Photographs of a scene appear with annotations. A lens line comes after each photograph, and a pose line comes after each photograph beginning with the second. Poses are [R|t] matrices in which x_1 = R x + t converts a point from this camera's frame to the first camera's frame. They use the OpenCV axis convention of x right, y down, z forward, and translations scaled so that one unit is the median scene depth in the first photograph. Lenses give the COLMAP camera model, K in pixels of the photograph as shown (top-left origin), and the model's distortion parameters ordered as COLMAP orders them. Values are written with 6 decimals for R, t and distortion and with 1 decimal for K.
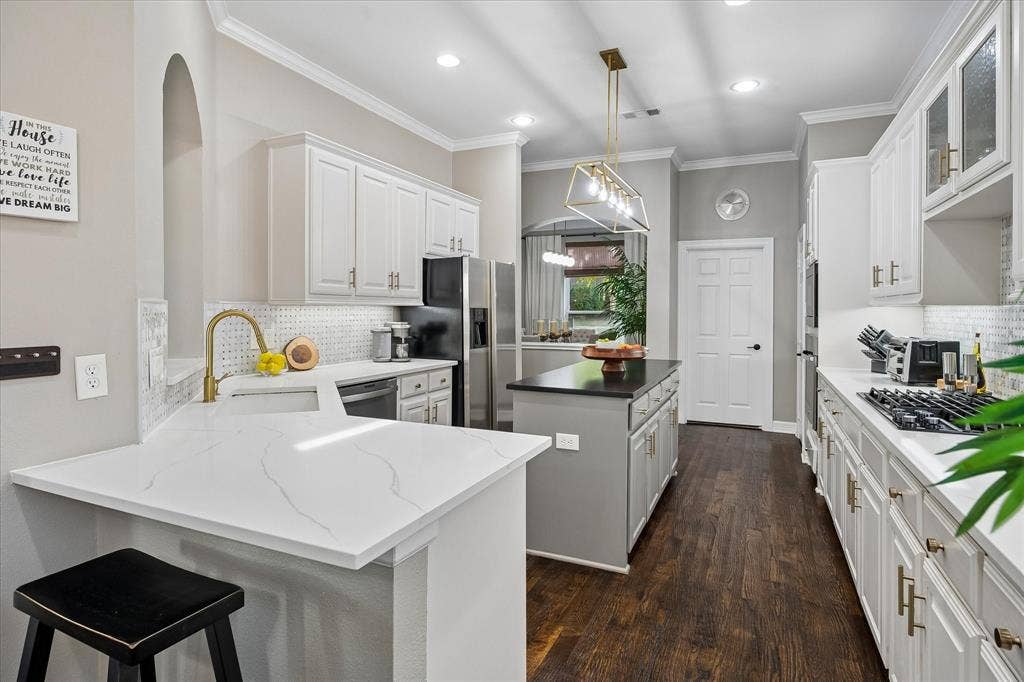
lens RADIAL K [[546.6, 0, 511.7], [0, 546.6, 322.7], [0, 0, 1]] dist [-0.002782, -0.001195]
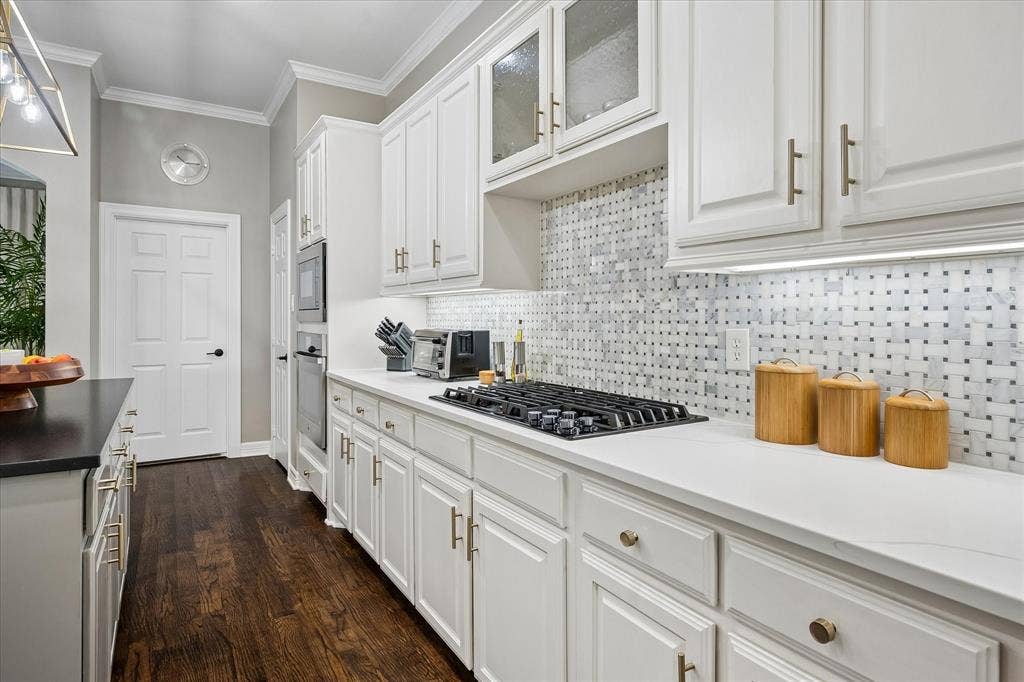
lens RADIAL K [[572.9, 0, 513.2], [0, 572.9, 319.4], [0, 0, 1]] dist [0.006257, -0.000231]
pose [[0.564139, -0.005807, 0.825659, 0.012475], [0.020106, 0.999775, -0.006706, 0.017802], [-0.825435, 0.020384, 0.564130, 0.312589]]
